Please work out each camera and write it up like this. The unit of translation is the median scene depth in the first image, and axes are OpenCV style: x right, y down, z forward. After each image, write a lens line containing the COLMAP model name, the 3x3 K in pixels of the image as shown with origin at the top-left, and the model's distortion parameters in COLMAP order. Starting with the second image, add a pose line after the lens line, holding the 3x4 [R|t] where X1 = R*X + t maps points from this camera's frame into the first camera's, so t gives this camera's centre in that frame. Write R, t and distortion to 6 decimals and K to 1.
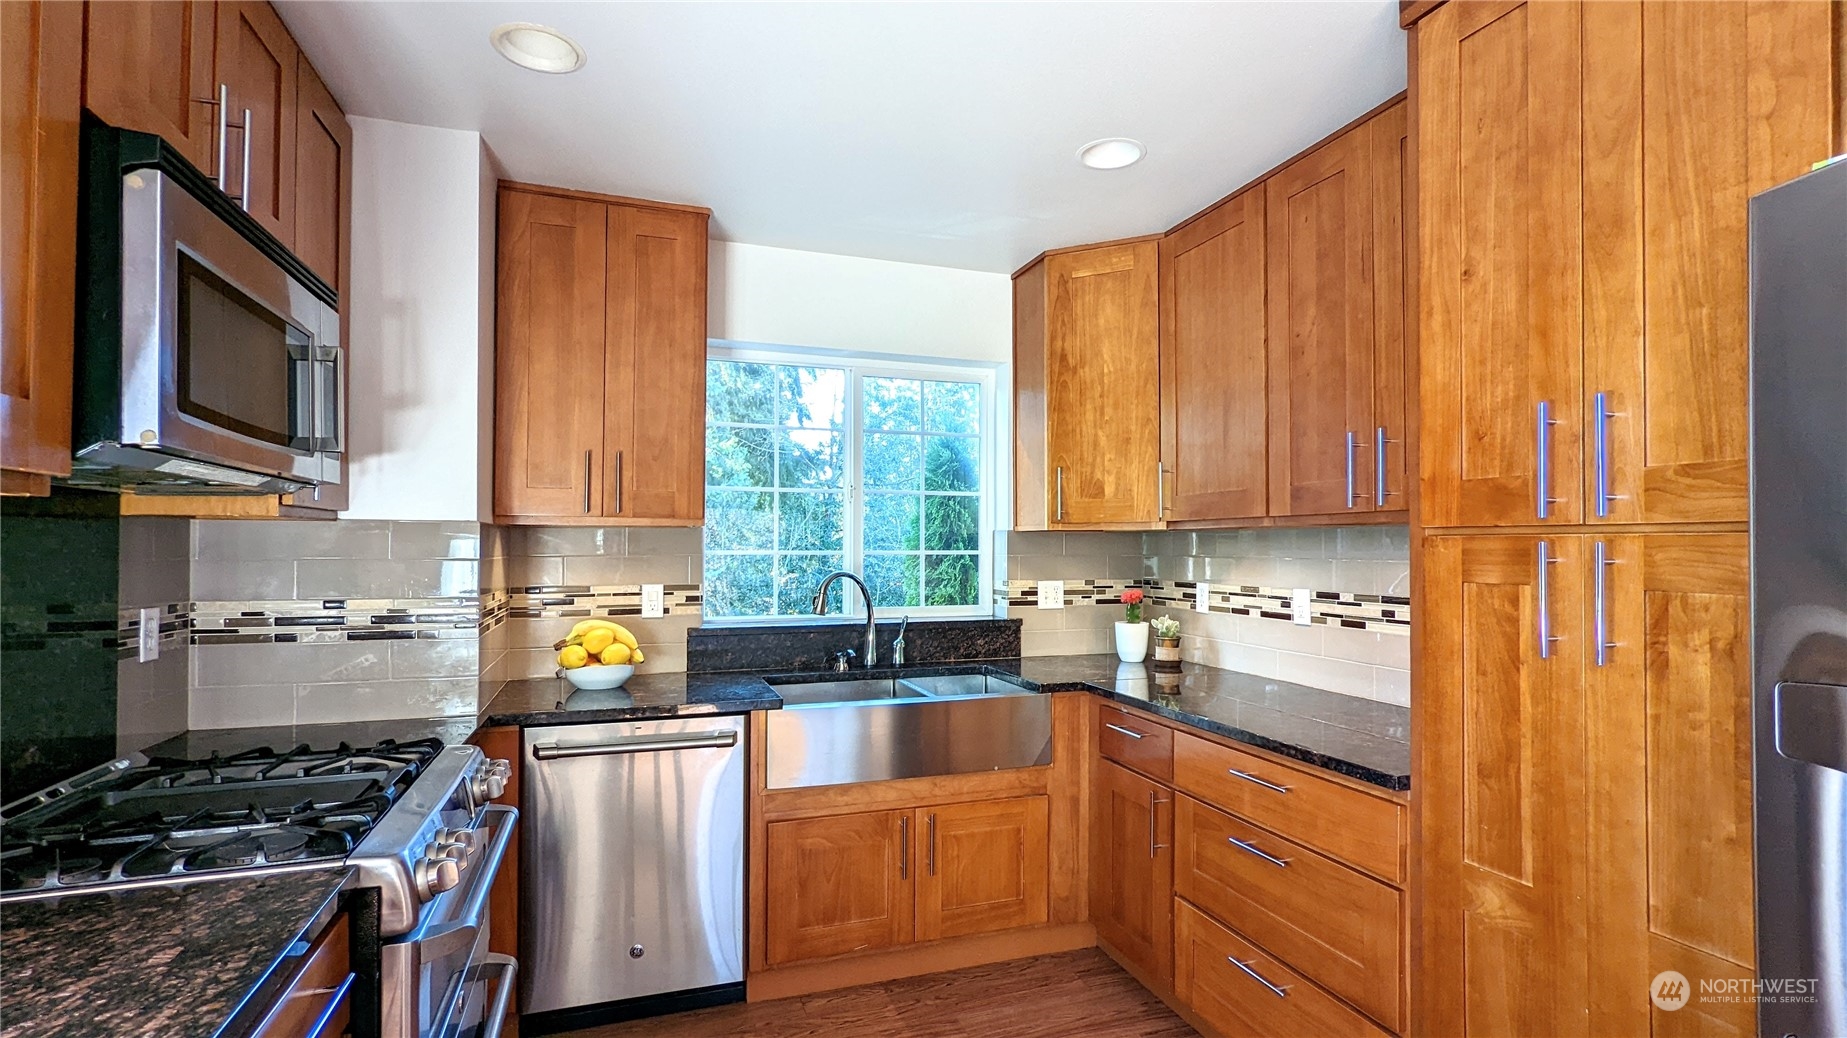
lens RADIAL K [[873.2, 0, 933.1], [0, 873.2, 537.9], [0, 0, 1]] dist [0.018105, -0.012342]
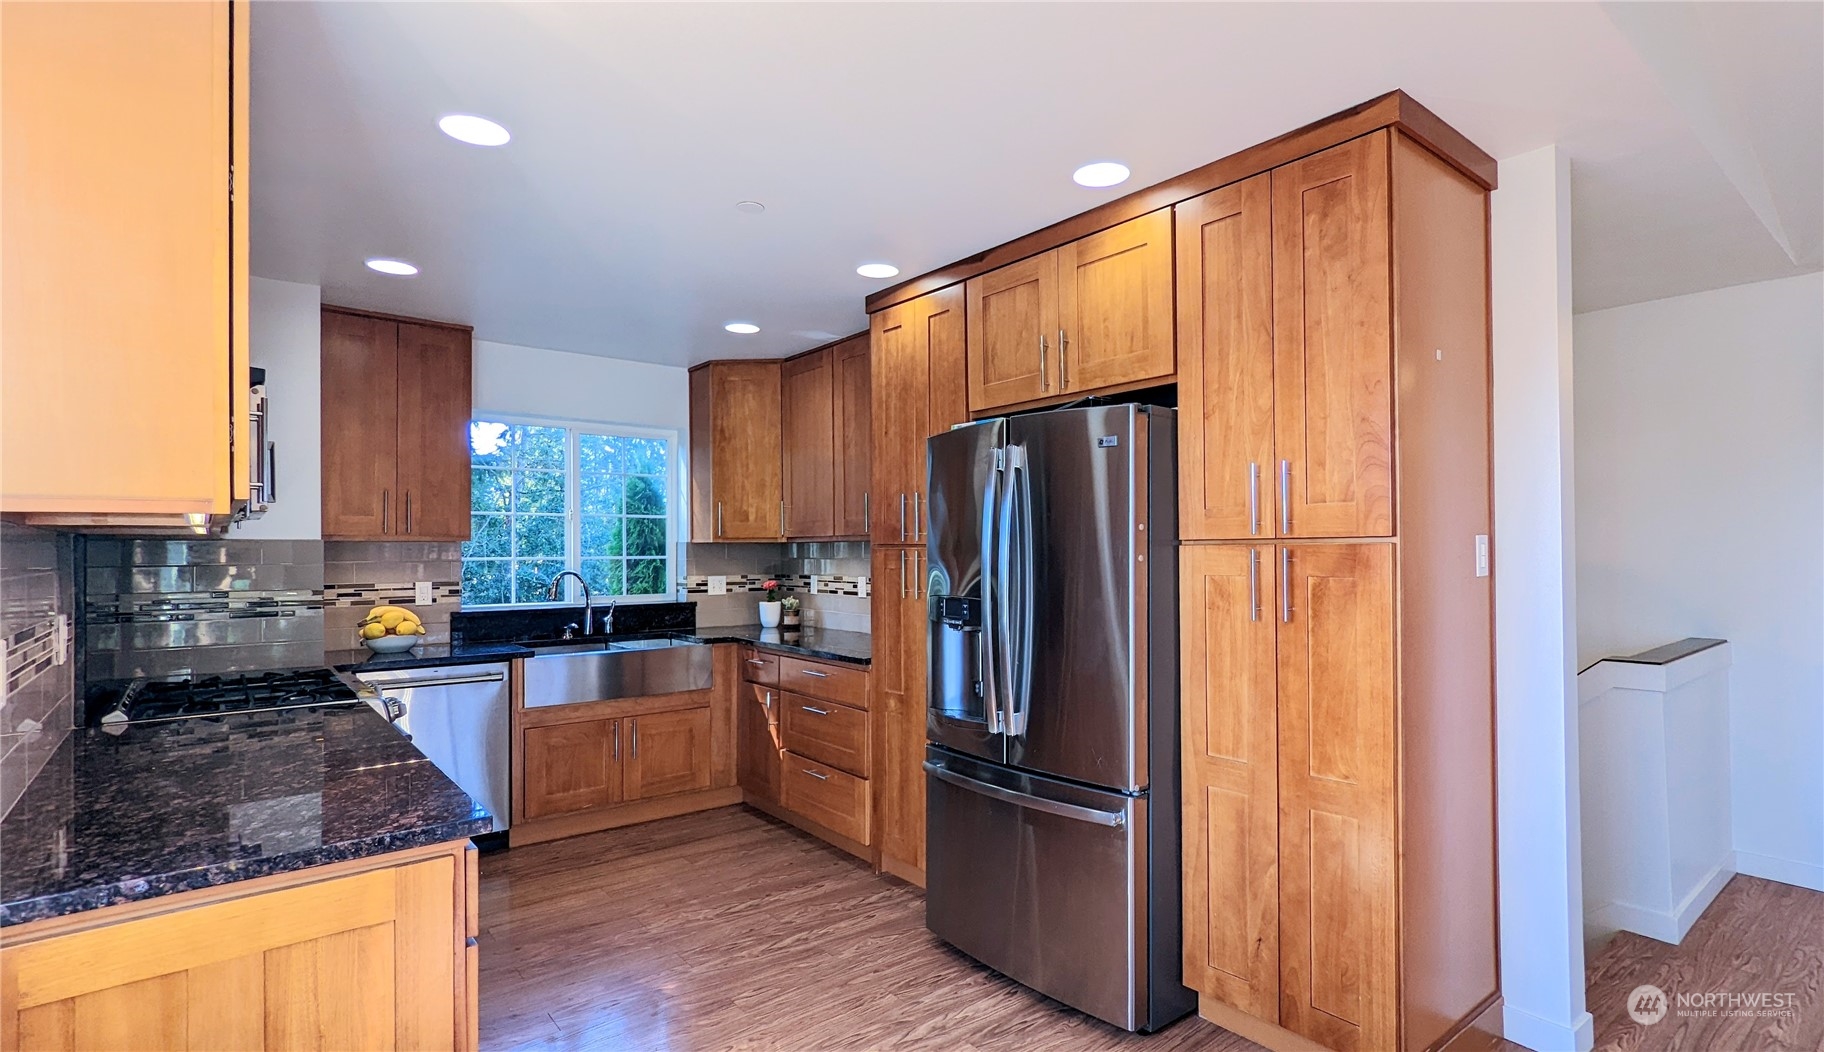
lens RADIAL K [[882.1, 0, 953.9], [0, 882.1, 545.7], [0, 0, 1]] dist [-0.000574, -0.000438]
pose [[0.936131, -0.004067, 0.351627, -0.018066], [0.002357, 0.999983, 0.005290, -0.010816], [-0.351643, -0.004123, 0.936125, -0.633692]]
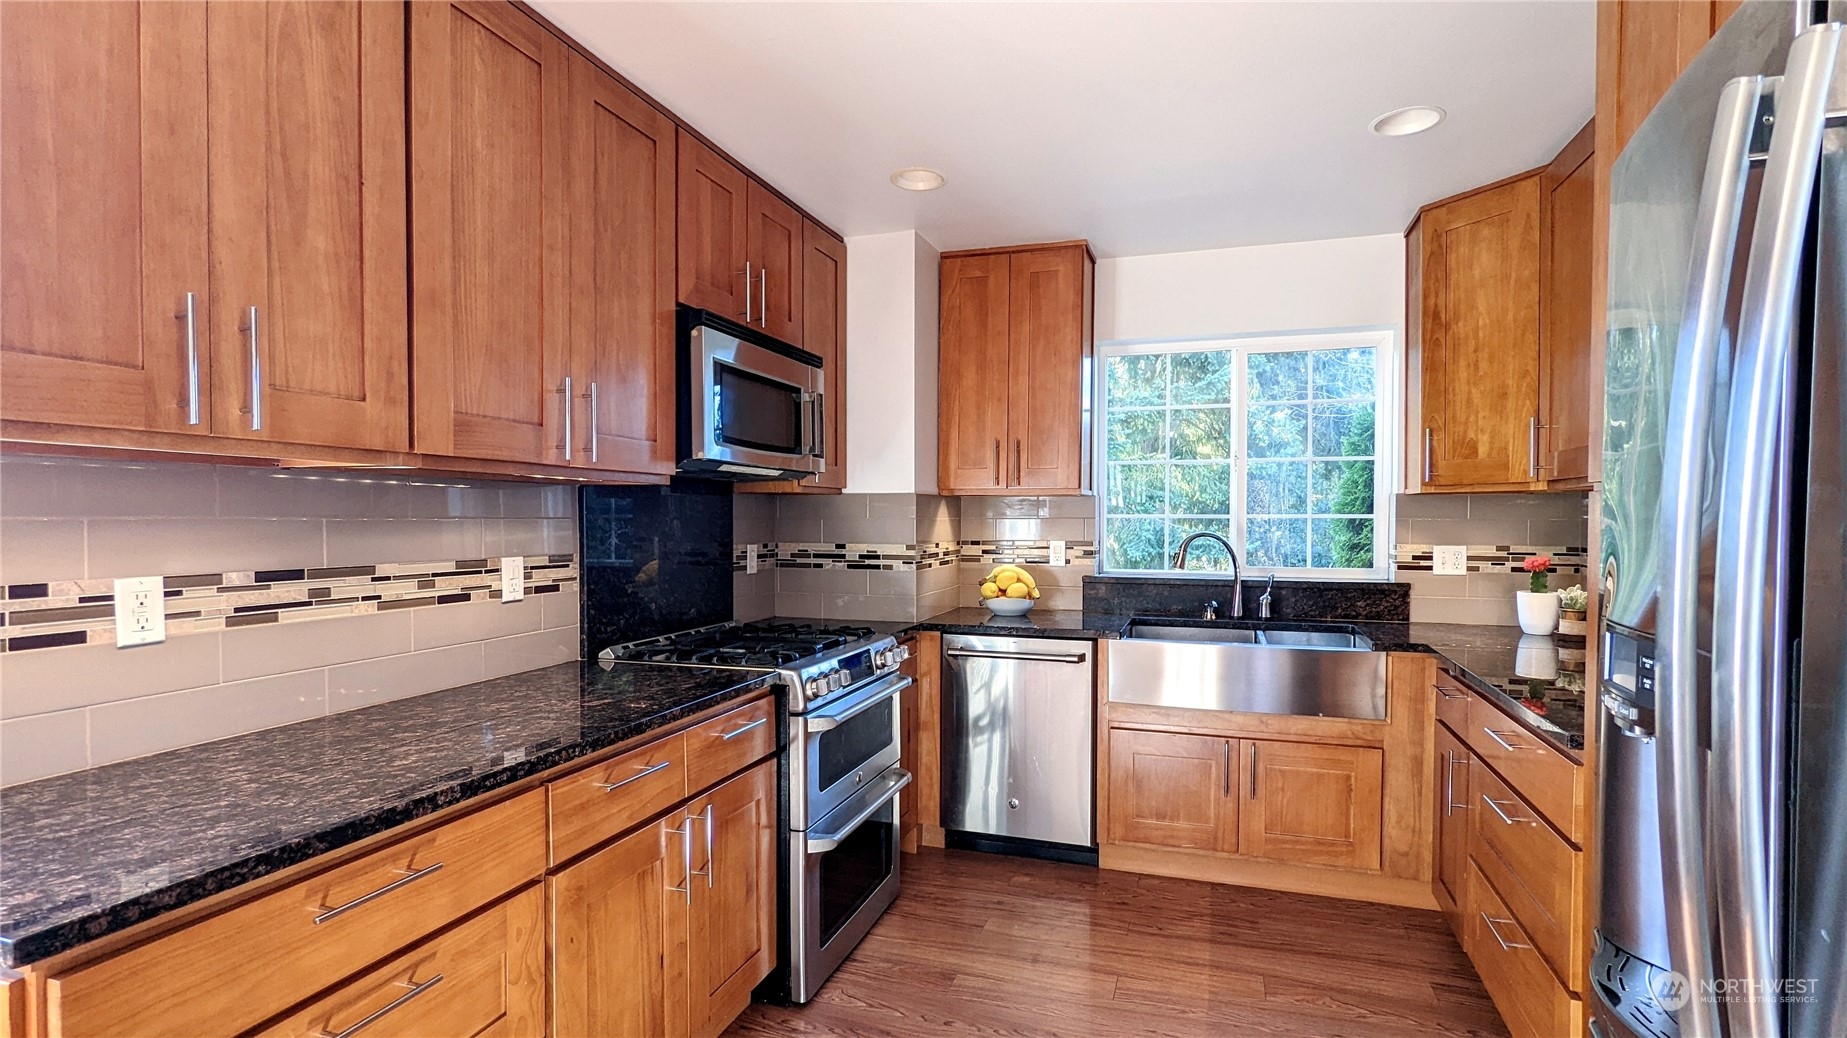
lens RADIAL K [[870.9, 0, 941.7], [0, 870.9, 537.0], [0, 0, 1]] dist [0.000104, -0.000455]
pose [[0.793819, 0.013397, -0.608007, 0.316762], [0.006764, 0.999501, 0.030856, 0.007303], [0.608117, -0.028607, 0.793332, -0.115293]]
